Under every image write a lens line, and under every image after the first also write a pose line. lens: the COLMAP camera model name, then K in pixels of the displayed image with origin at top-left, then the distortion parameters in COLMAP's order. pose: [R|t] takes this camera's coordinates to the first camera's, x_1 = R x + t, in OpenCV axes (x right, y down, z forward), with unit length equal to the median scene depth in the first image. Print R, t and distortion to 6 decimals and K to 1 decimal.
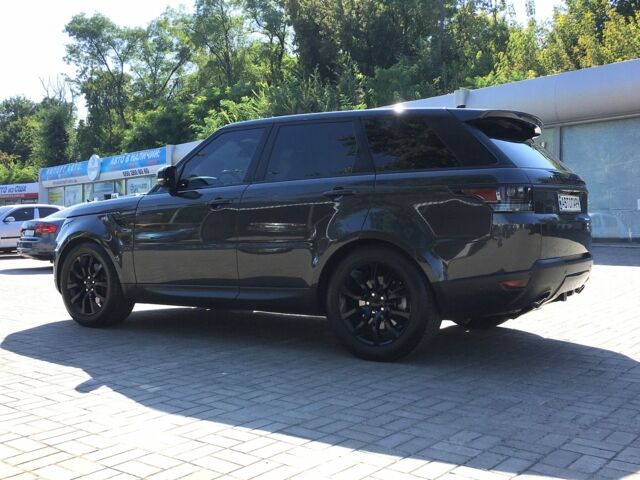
lens RADIAL K [[683.7, 0, 320.0], [0, 683.7, 240.0], [0, 0, 1]] dist [0.035394, -0.010997]
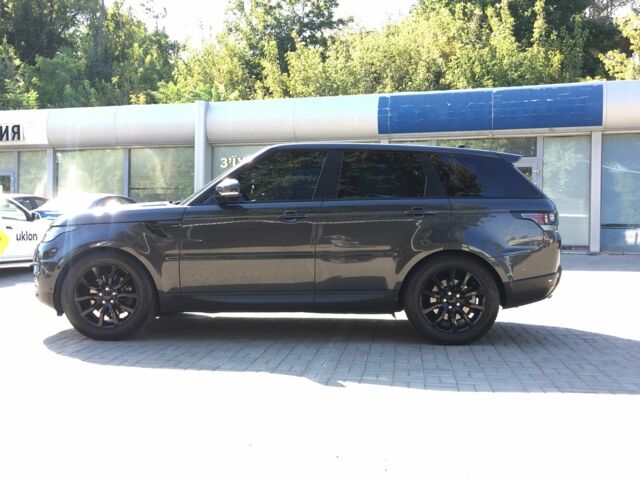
lens RADIAL K [[683.7, 0, 320.0], [0, 683.7, 240.0], [0, 0, 1]] dist [0.035394, -0.010997]
pose [[0.845434, 0.002403, 0.534074, -0.628542], [-0.002362, 0.999997, -0.000760, -0.014027], [-0.534074, -0.000619, 0.845438, 0.039133]]
